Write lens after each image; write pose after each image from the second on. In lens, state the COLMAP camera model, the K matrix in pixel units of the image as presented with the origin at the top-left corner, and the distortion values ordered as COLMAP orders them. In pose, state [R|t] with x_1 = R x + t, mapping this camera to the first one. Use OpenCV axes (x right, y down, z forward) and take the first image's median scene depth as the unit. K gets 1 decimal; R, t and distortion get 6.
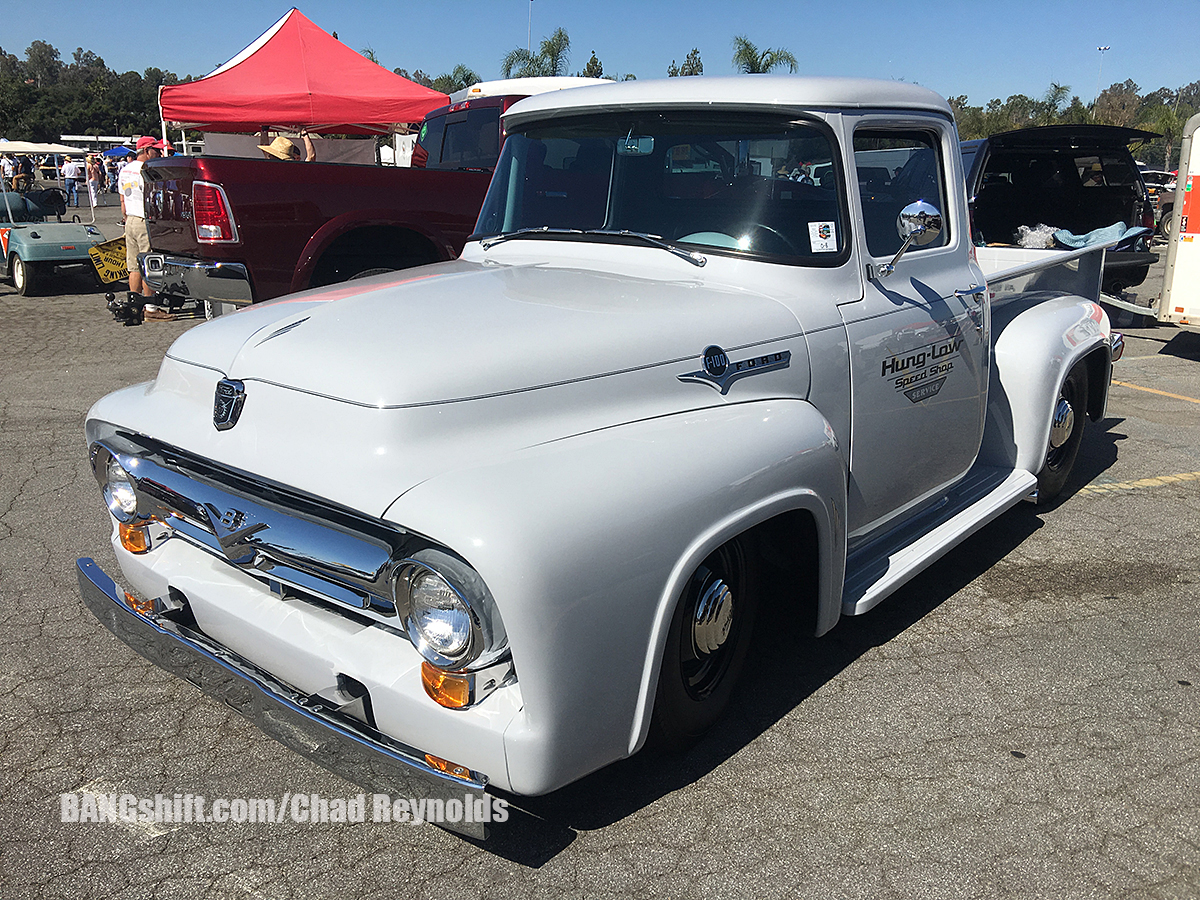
lens RADIAL K [[1006.9, 0, 593.1], [0, 1006.9, 452.2], [0, 0, 1]] dist [0.091214, -0.146177]
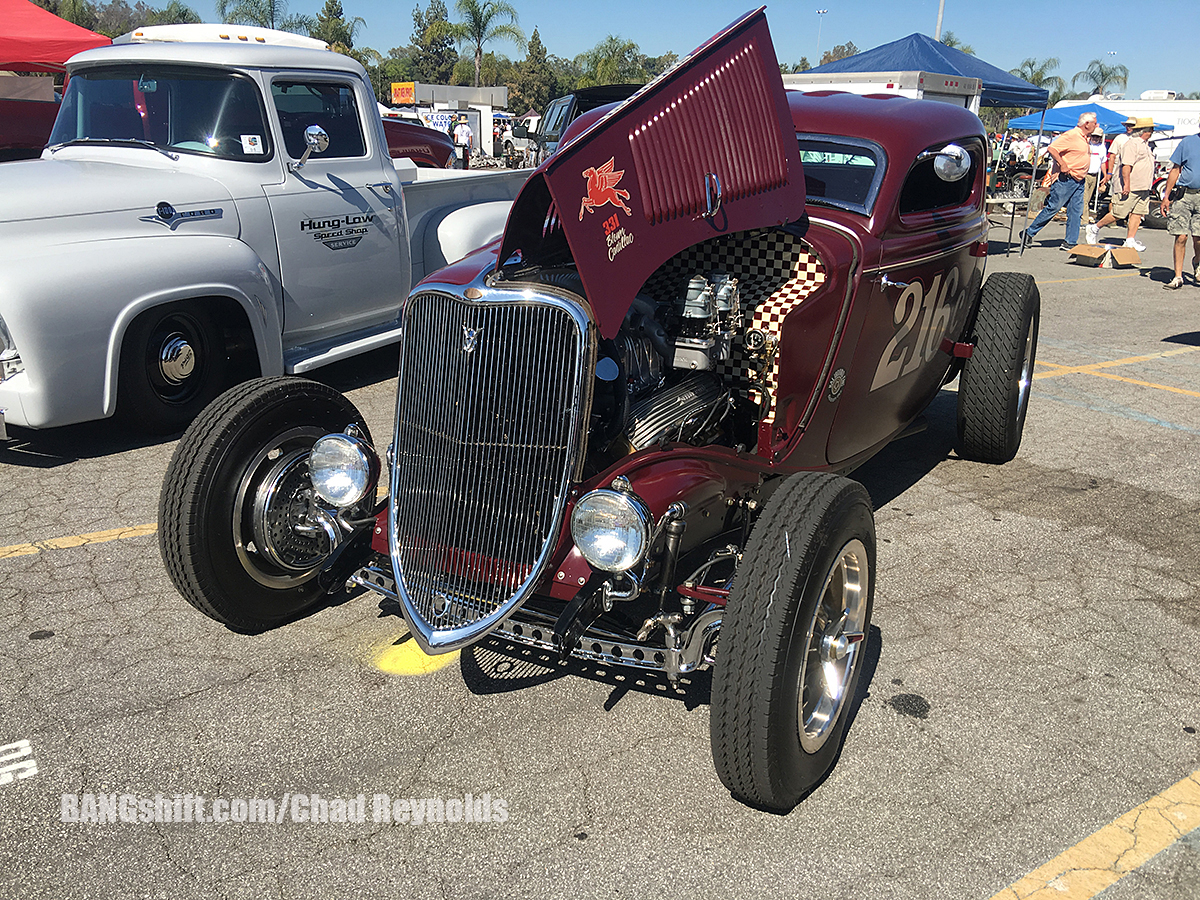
lens RADIAL K [[1006.9, 0, 593.1], [0, 1006.9, 452.2], [0, 0, 1]] dist [0.091214, -0.146177]
pose [[0.973818, -0.050699, 0.221604, 0.363795], [0.040557, 0.997921, 0.050082, 0.228338], [-0.223682, -0.039784, 0.973850, -0.770652]]
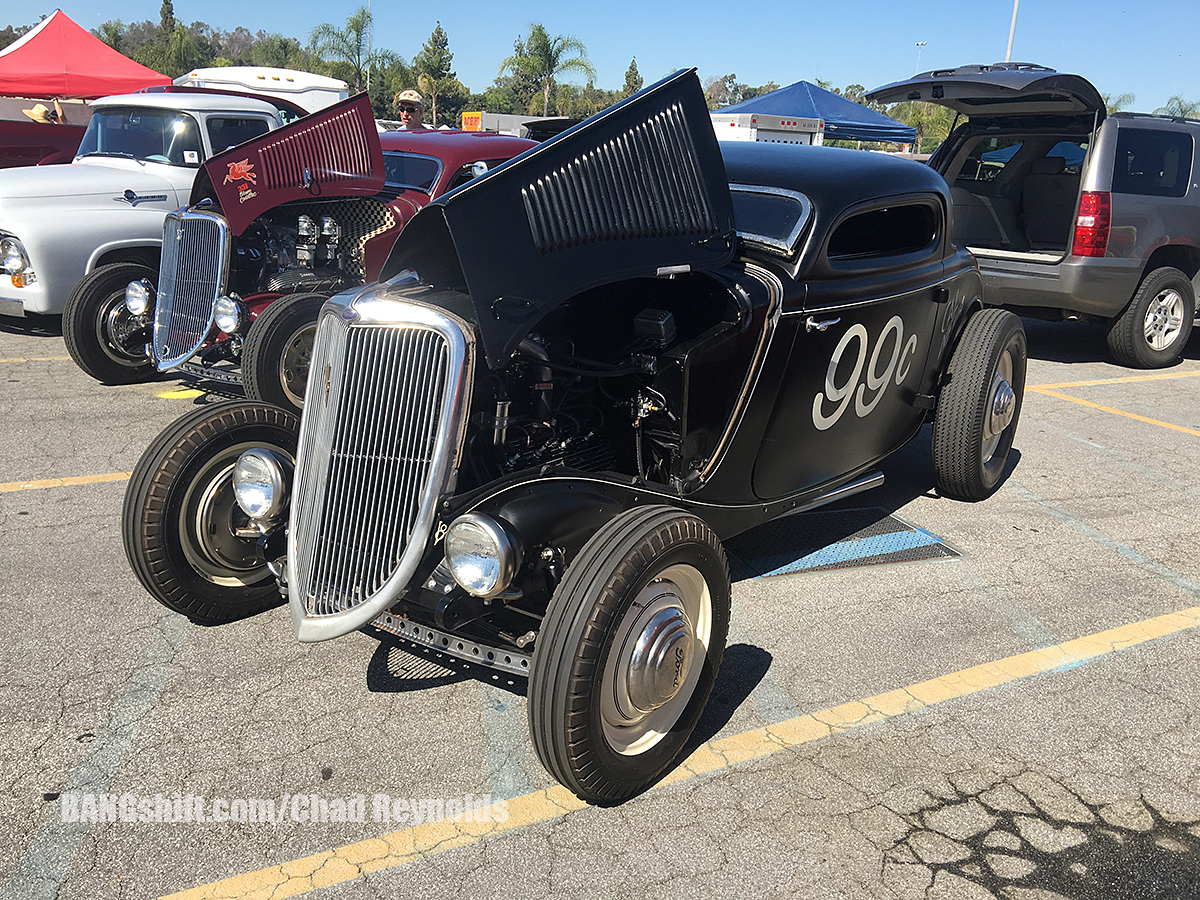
lens RADIAL K [[1006.9, 0, 593.1], [0, 1006.9, 452.2], [0, 0, 1]] dist [0.091214, -0.146177]
pose [[0.990463, -0.005479, 0.137671, 0.882717], [0.002272, 0.999723, 0.023436, 0.501143], [-0.137761, -0.022900, 0.990201, -1.817426]]
